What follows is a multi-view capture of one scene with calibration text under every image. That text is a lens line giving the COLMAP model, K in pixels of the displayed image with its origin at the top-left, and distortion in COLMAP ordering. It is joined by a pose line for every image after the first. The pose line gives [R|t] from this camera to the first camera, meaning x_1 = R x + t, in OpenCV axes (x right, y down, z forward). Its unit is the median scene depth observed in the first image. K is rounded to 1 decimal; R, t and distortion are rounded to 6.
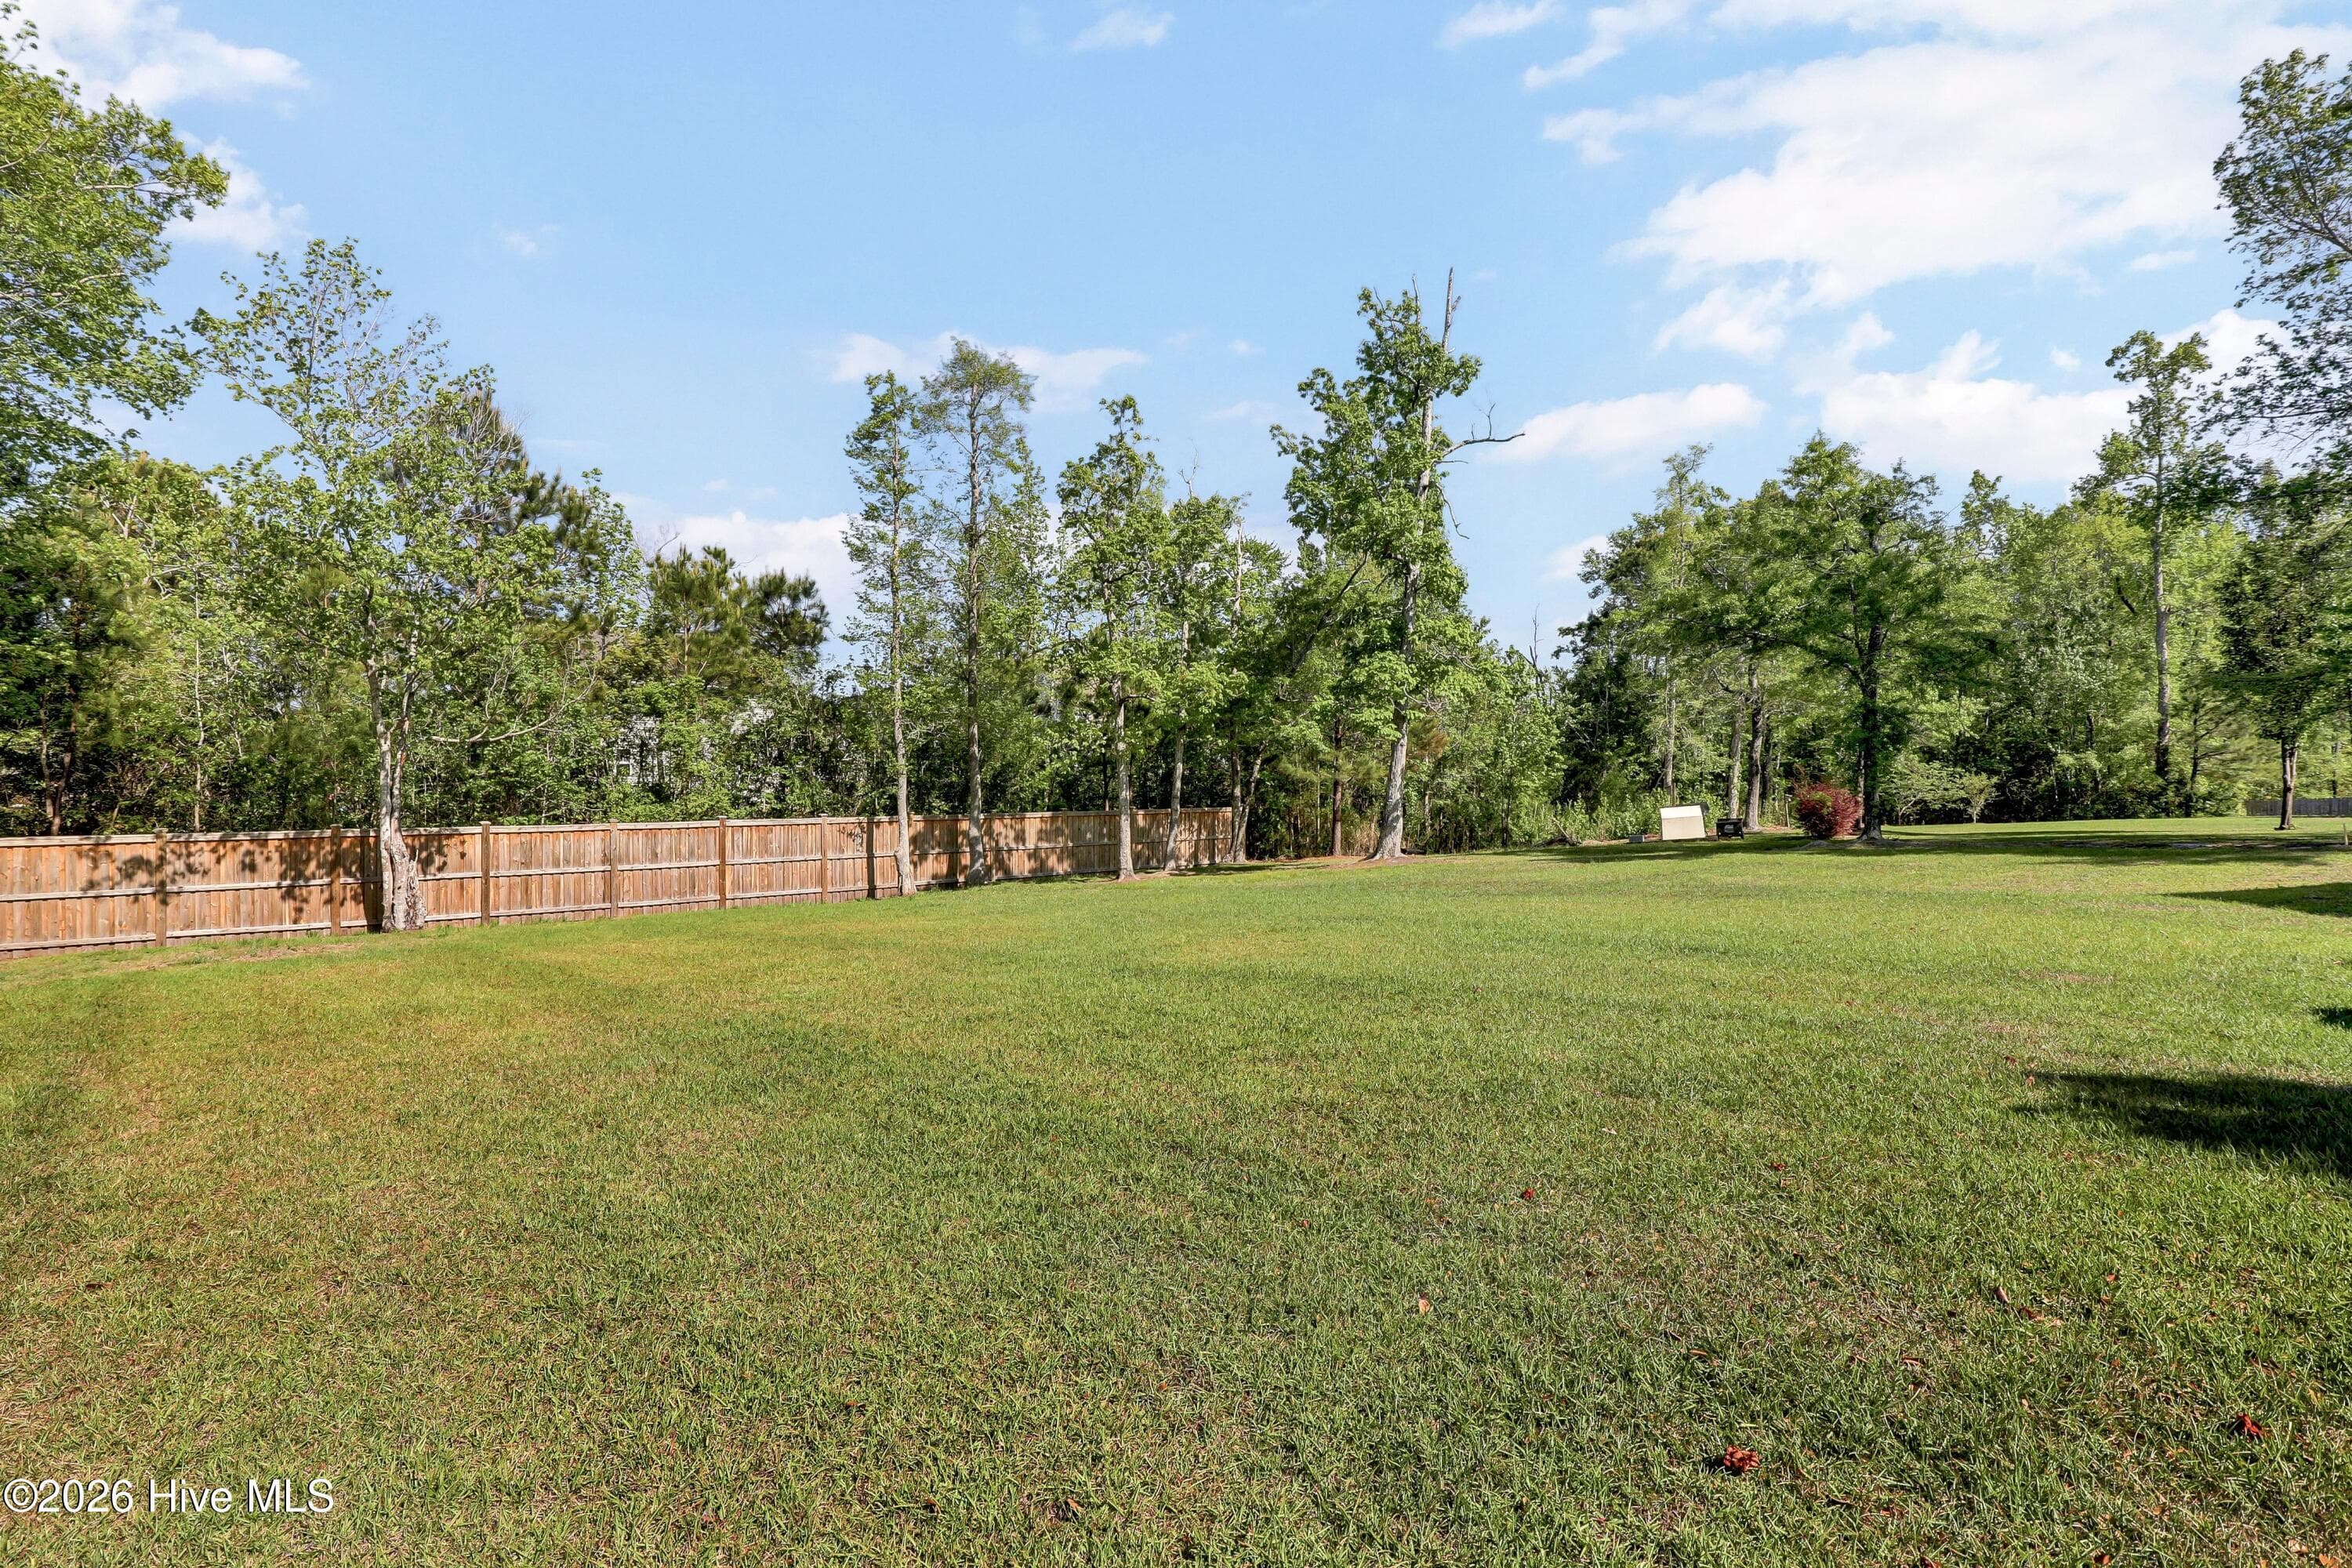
lens RADIAL K [[1097.0, 0, 1220.5], [0, 1097.0, 790.0], [0, 0, 1]] dist [-0.002339, -0.000537]
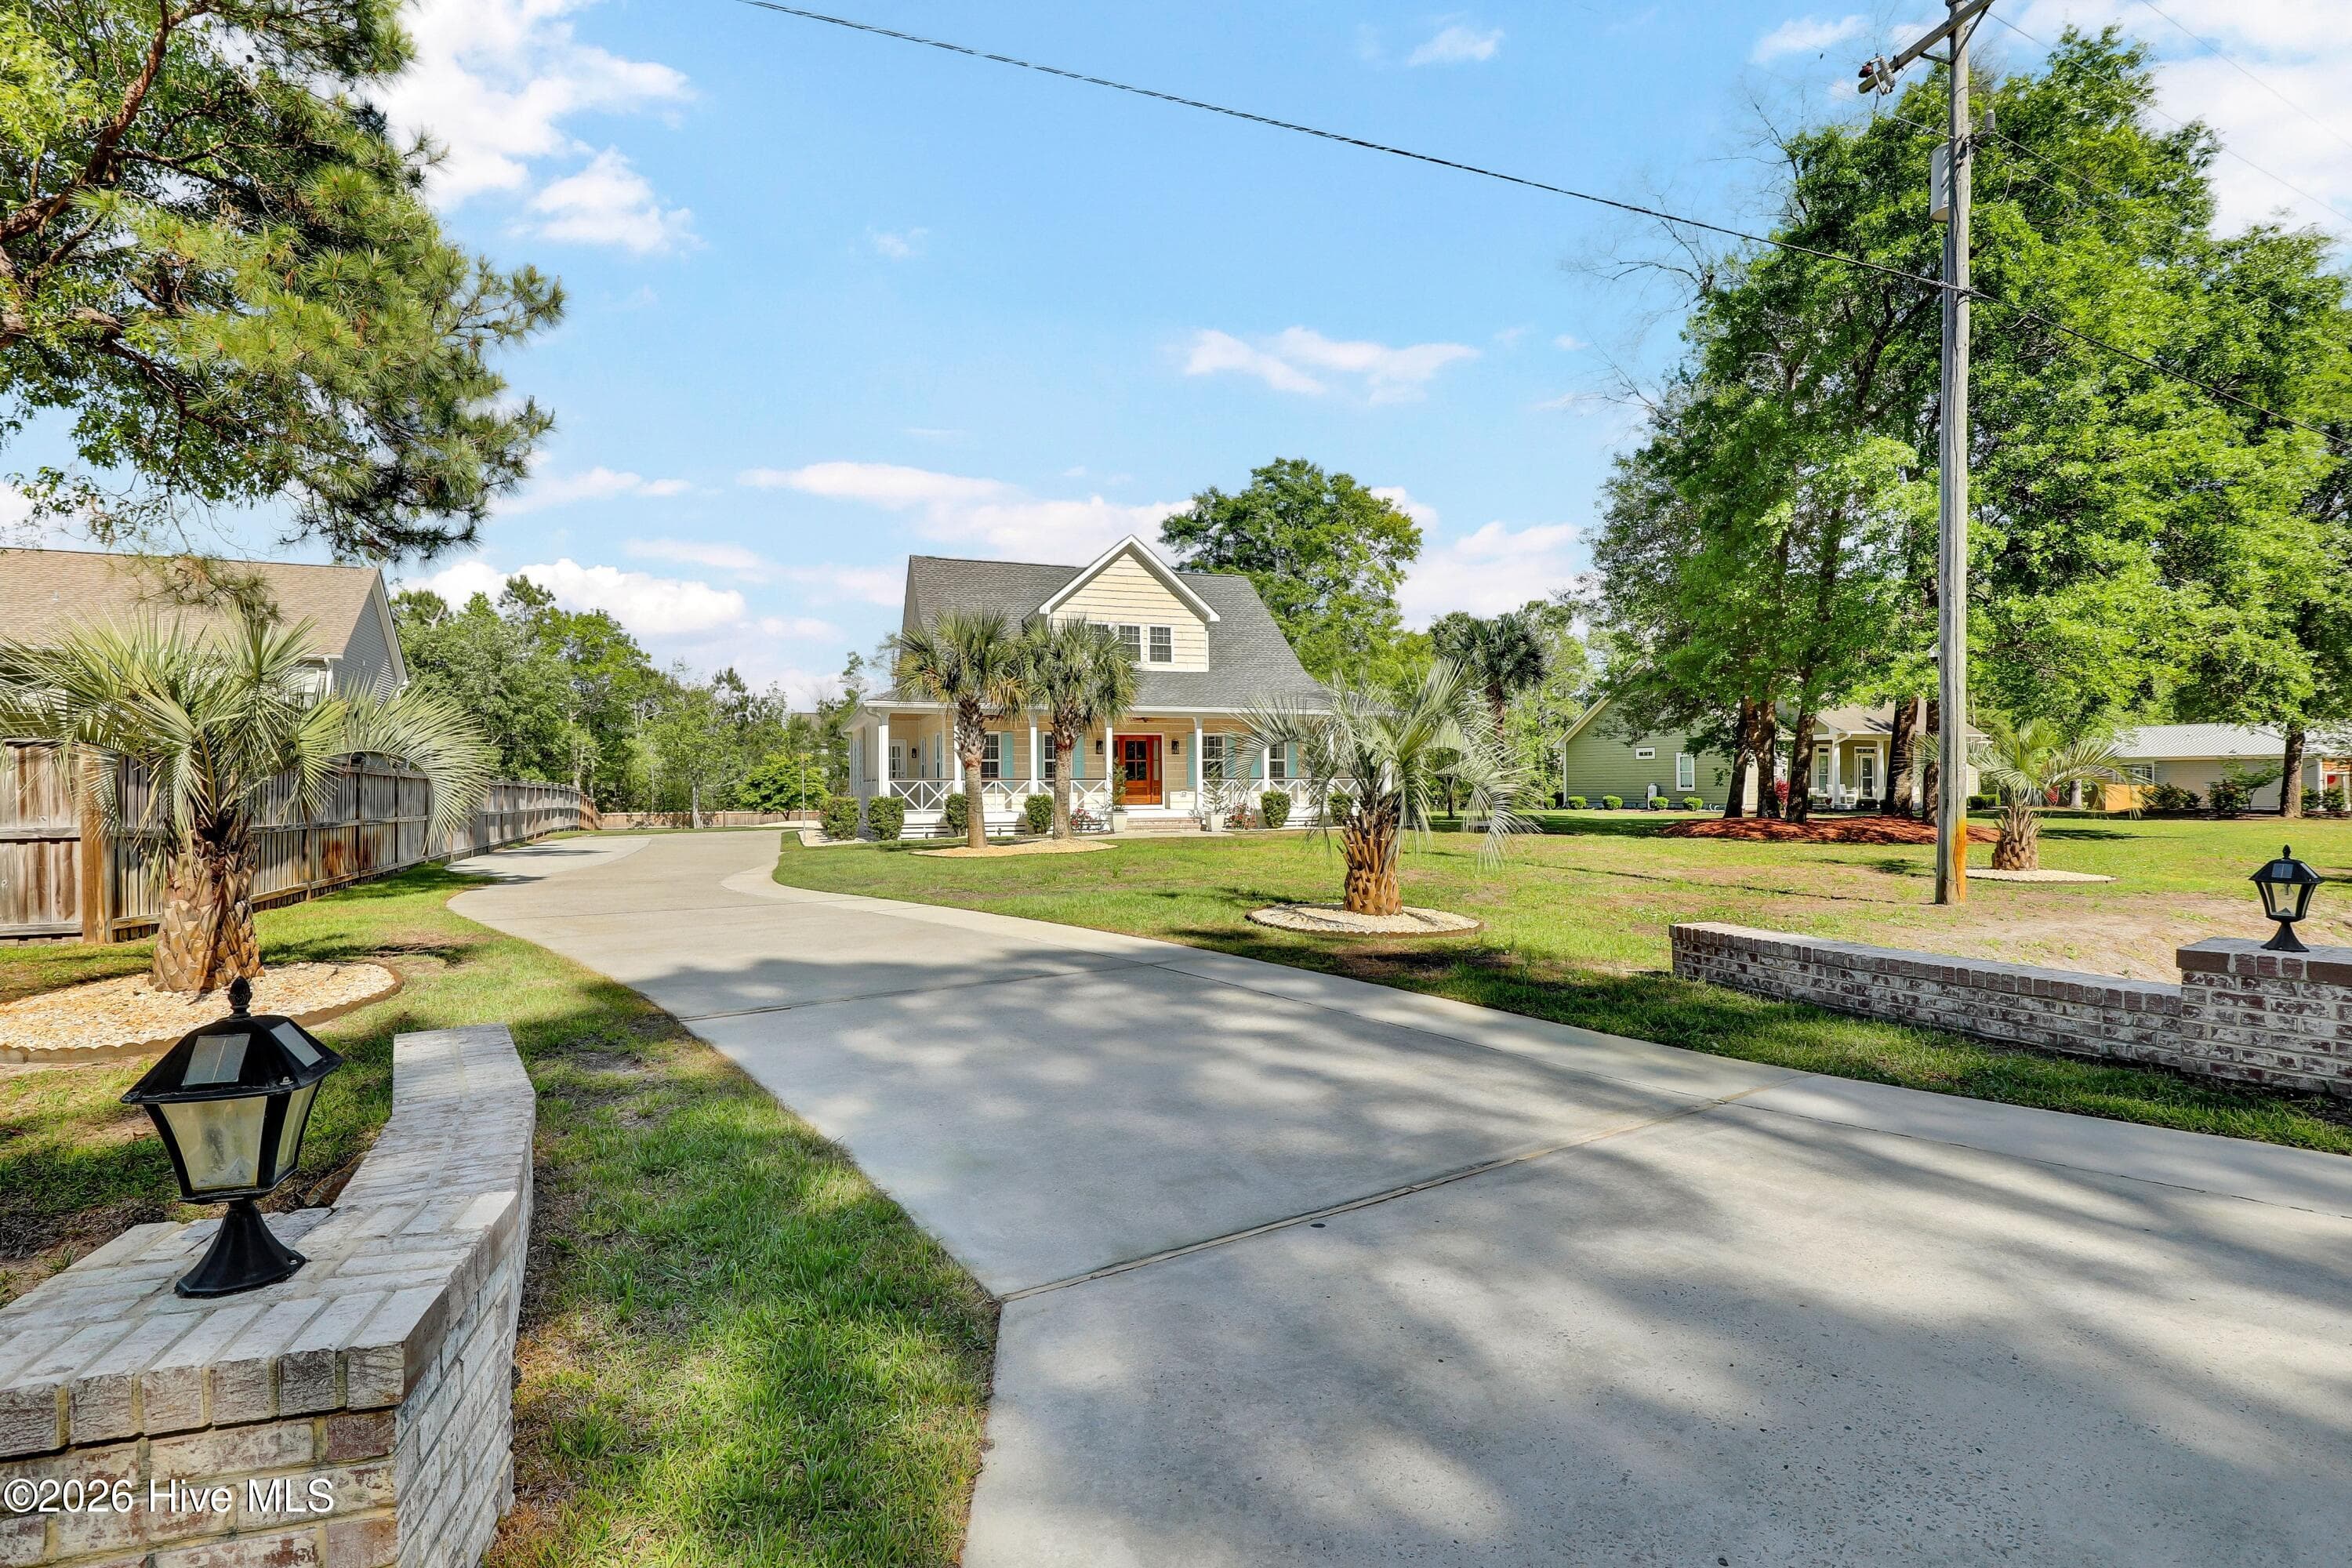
lens RADIAL K [[1134.4, 0, 1224.5], [0, 1134.4, 786.6], [0, 0, 1]] dist [-0.047021, -0.000059]
pose [[0.951945, -0.006257, -0.306205, 1.470044], [0.002399, 0.999913, -0.012975, 0.003120], [0.306259, 0.011617, 0.951877, -1.434778]]
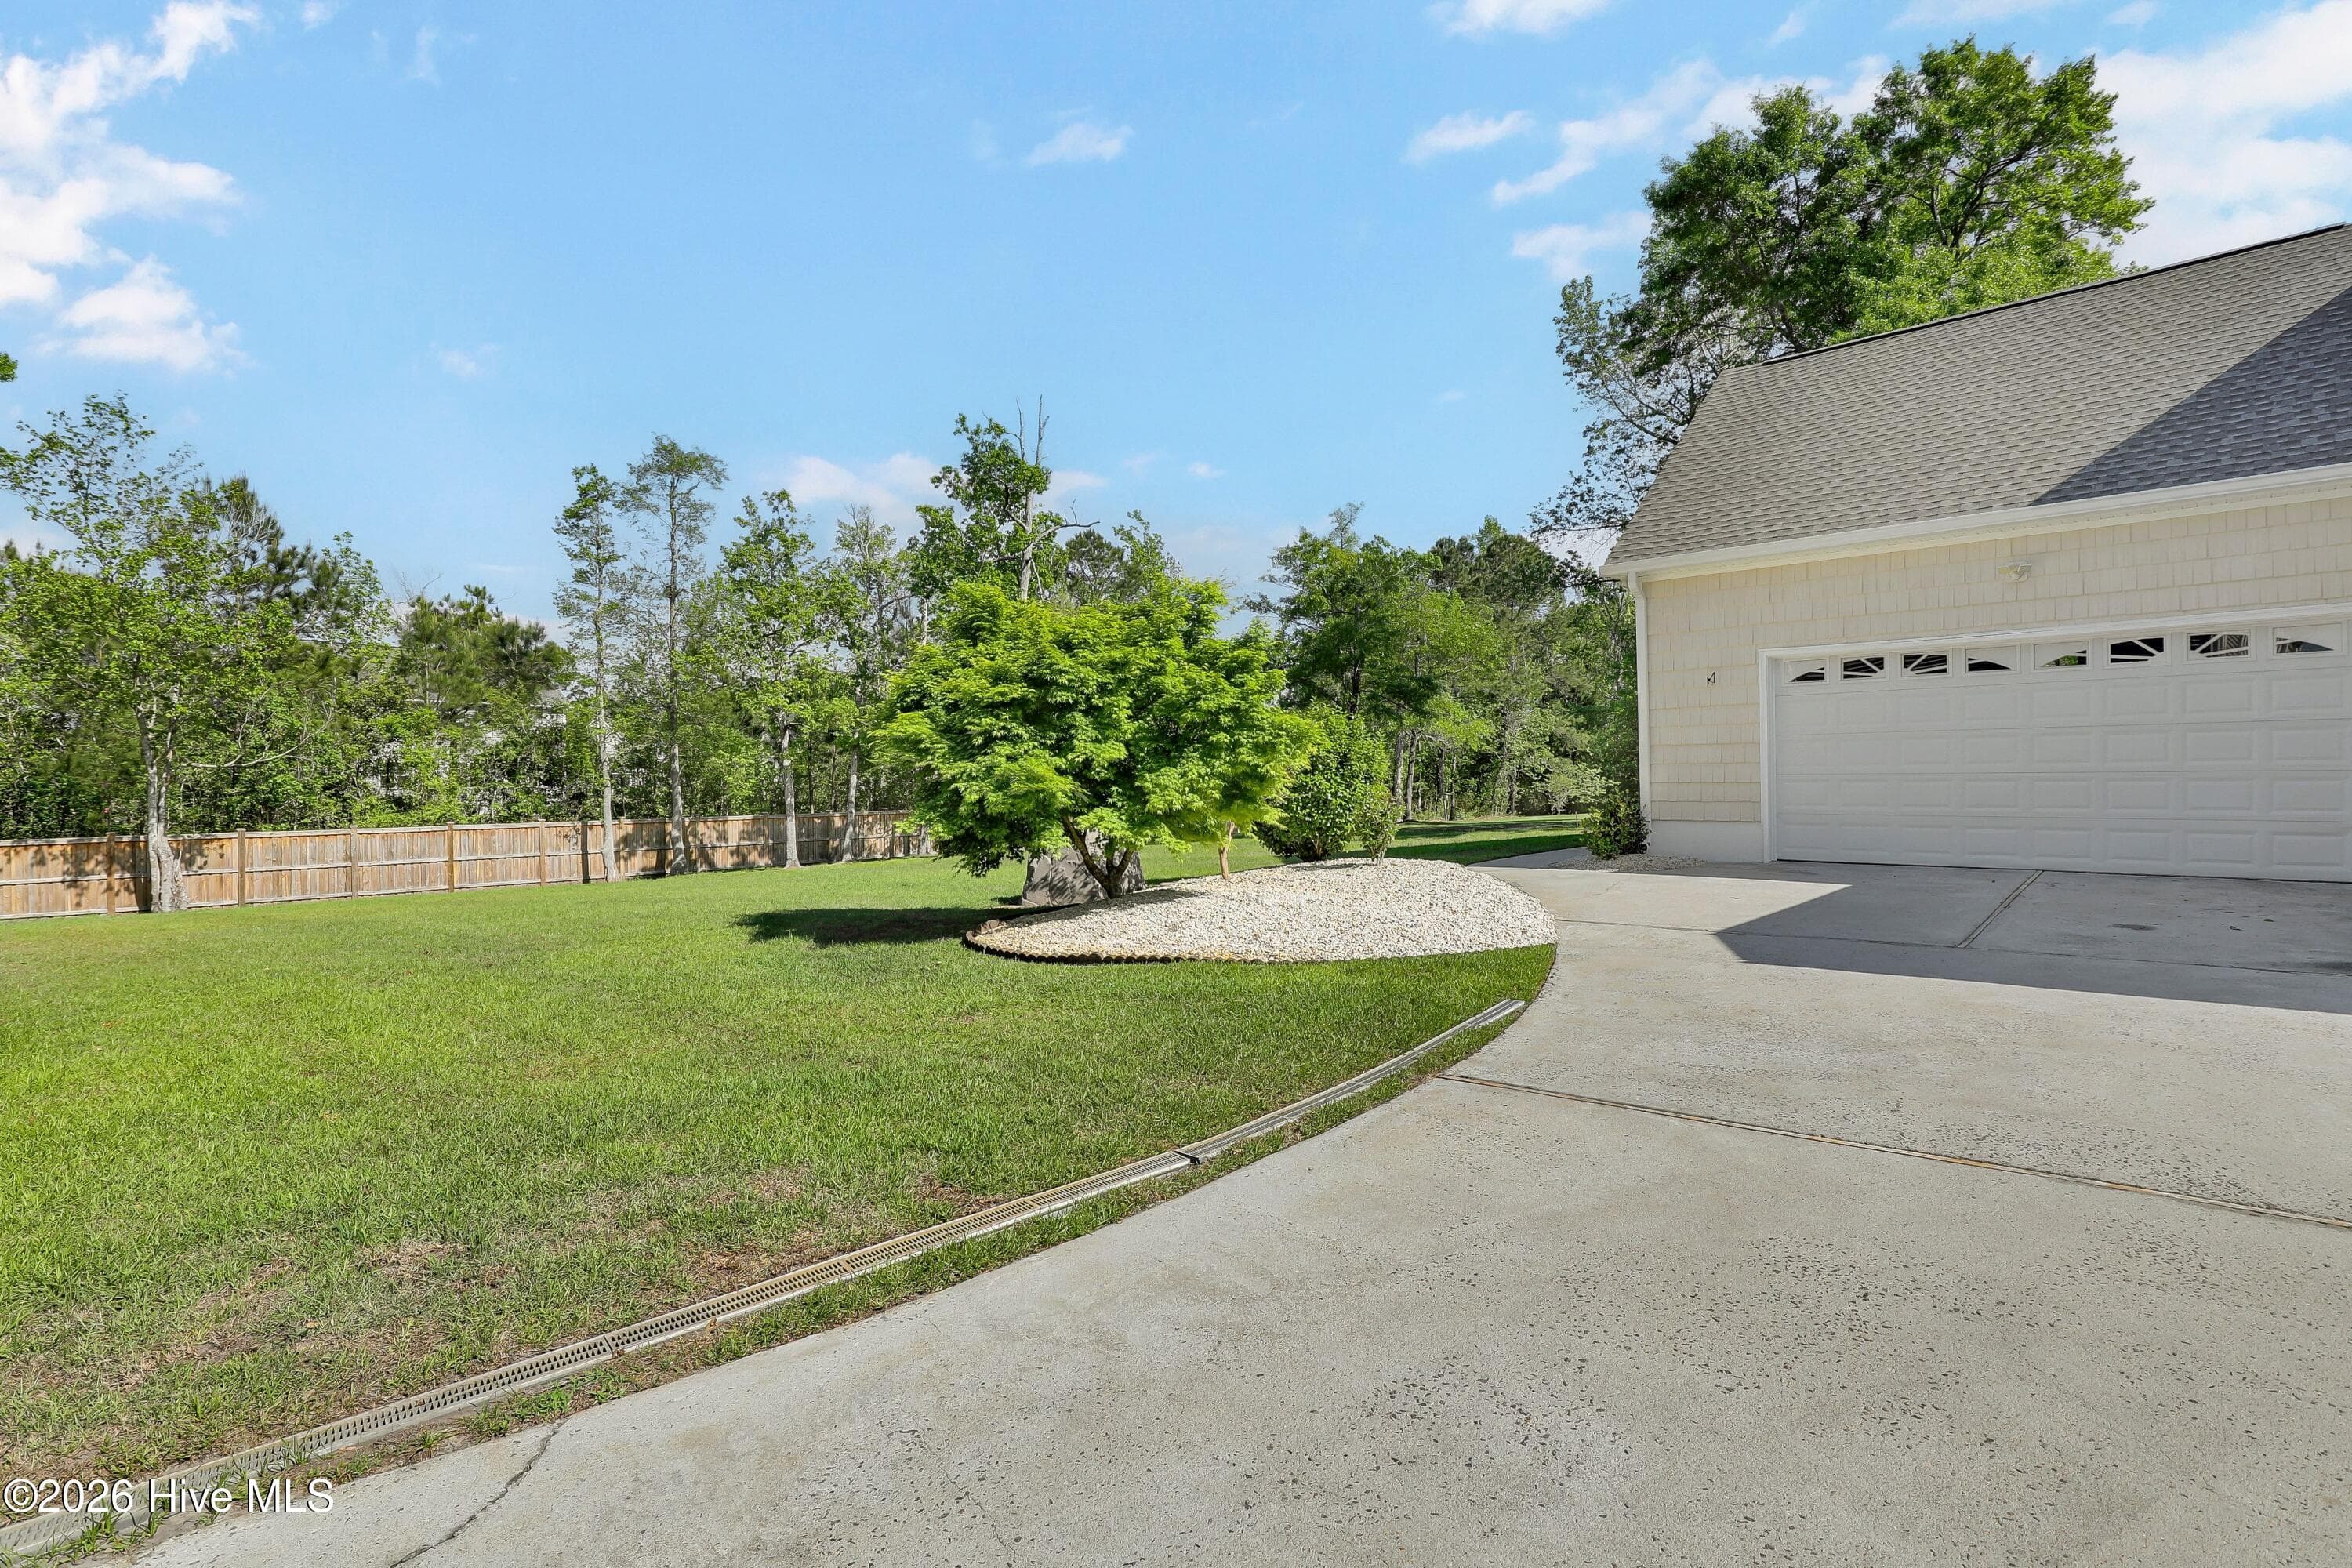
lens RADIAL K [[1100.9, 0, 1176.0], [0, 1100.9, 784.0], [0, 0, 1]] dist [0.004561, 0.001032]
pose [[0.996410, -0.009377, 0.084142, 0.253132], [0.009986, 0.999927, -0.006816, -0.002636], [-0.084072, 0.007632, 0.996430, -0.308043]]
